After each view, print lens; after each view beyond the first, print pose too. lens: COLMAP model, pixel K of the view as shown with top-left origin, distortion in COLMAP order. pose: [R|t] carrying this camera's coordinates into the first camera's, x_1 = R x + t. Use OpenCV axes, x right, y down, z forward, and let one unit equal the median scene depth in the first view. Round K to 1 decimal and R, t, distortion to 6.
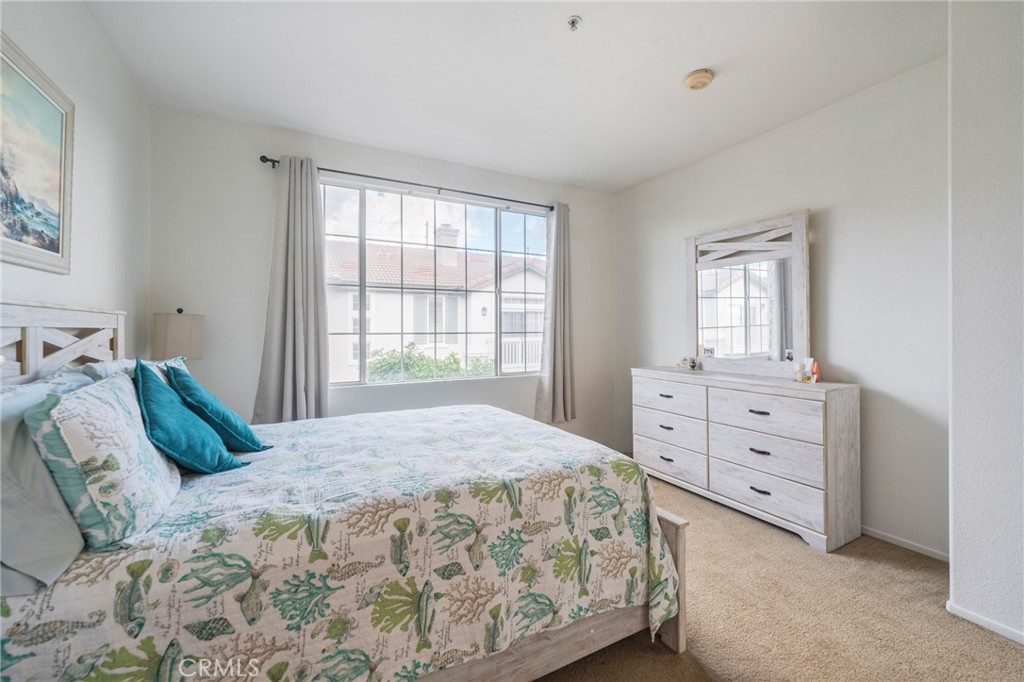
lens RADIAL K [[409.1, 0, 507.9], [0, 409.1, 327.8], [0, 0, 1]] dist [-0.002032, -0.000211]
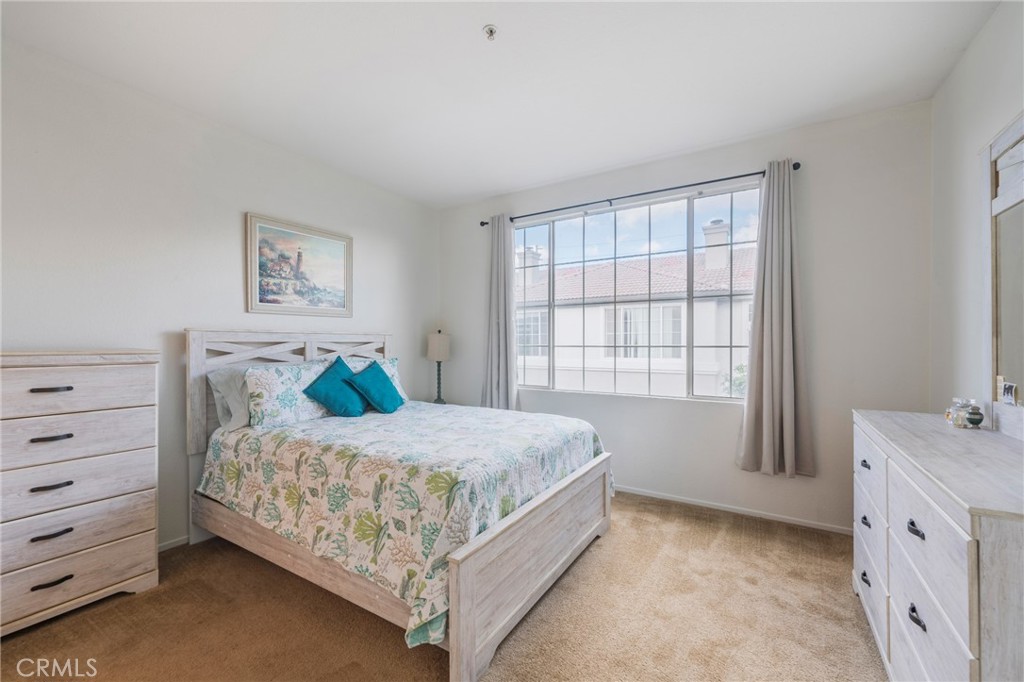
lens RADIAL K [[426.5, 0, 495.6], [0, 426.5, 320.5], [0, 0, 1]] dist [-0.033462, 0.000021]
pose [[0.500950, -0.044224, -0.864346, 1.369301], [0.002447, 0.998762, -0.049684, -0.002502], [0.865473, 0.022774, 0.500438, 0.621370]]
